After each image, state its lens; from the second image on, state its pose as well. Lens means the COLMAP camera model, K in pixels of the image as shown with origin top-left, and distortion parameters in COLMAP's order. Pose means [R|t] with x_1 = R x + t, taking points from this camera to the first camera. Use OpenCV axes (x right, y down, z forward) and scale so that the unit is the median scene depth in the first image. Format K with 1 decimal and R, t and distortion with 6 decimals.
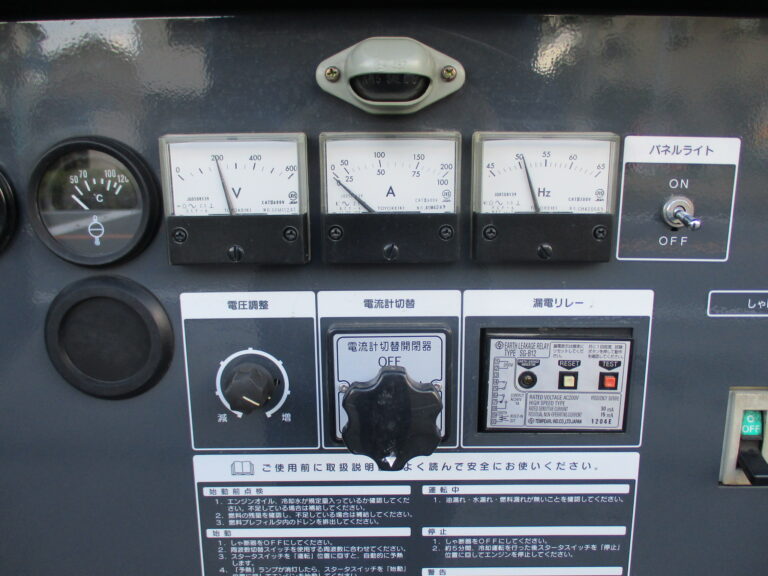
lens RADIAL K [[639.9, 0, 386.2], [0, 639.9, 291.9], [0, 0, 1]] dist [-0.024970, 0.003783]
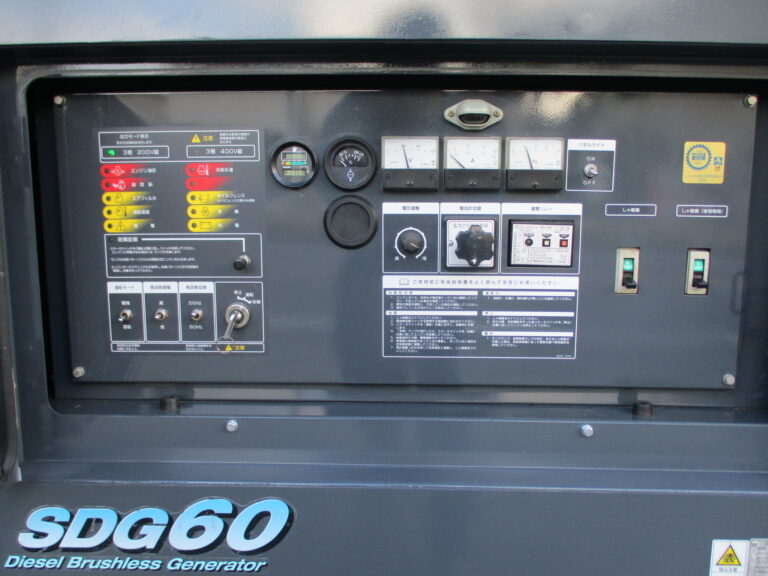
lens RADIAL K [[639.9, 0, 382.1], [0, 639.9, 285.8], [0, 0, 1]] dist [-0.024970, 0.003783]
pose [[0.999640, 0.014177, -0.022771, -0.263348], [-0.016073, 0.996221, -0.085358, 0.511078], [0.021475, 0.085693, 0.996090, -1.342717]]
